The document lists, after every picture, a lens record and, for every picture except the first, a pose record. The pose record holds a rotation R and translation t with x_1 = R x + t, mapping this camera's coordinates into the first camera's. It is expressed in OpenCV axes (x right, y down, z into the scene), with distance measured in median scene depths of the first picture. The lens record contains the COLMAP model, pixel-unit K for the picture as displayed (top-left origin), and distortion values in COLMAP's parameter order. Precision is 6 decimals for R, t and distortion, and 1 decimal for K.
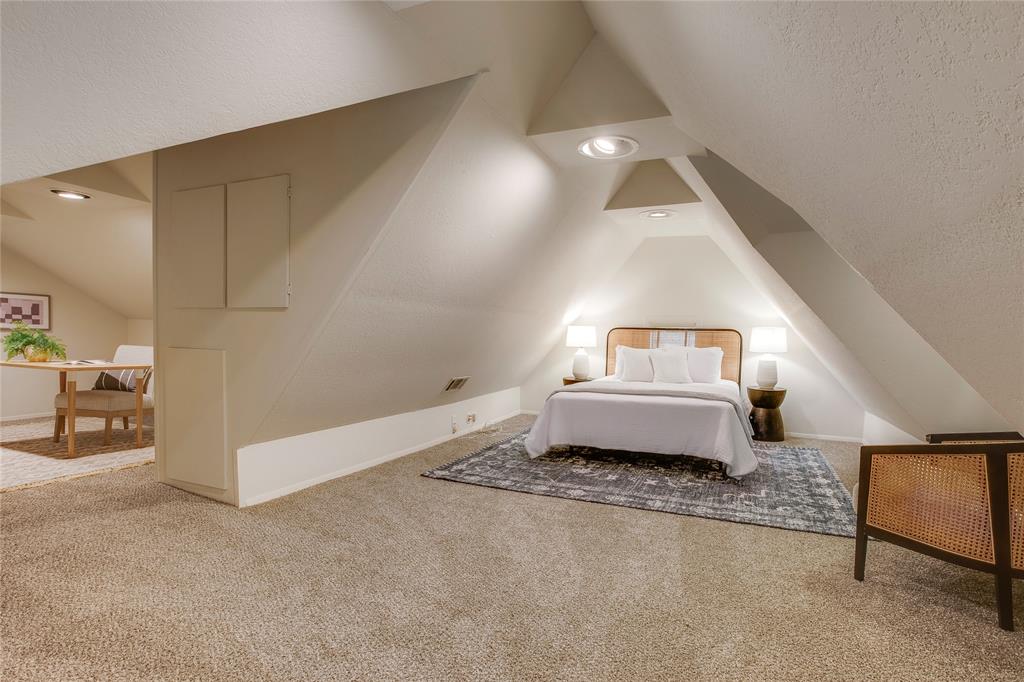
lens RADIAL K [[513.0, 0, 514.9], [0, 513.0, 377.1], [0, 0, 1]] dist [-0.021754, 0.000982]
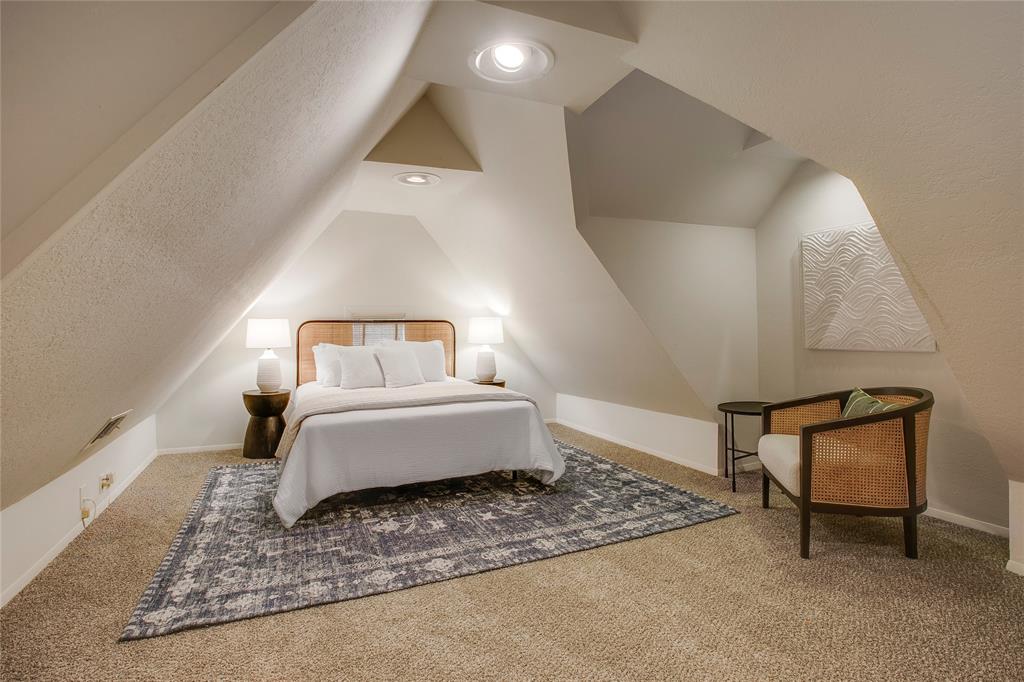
lens RADIAL K [[516.4, 0, 507.5], [0, 516.4, 327.1], [0, 0, 1]] dist [-0.072423, 0.034796]
pose [[0.675103, -0.019110, 0.737476, -0.264225], [0.082473, 0.995353, -0.049706, -0.036769], [-0.733099, 0.094378, 0.673541, 0.404831]]
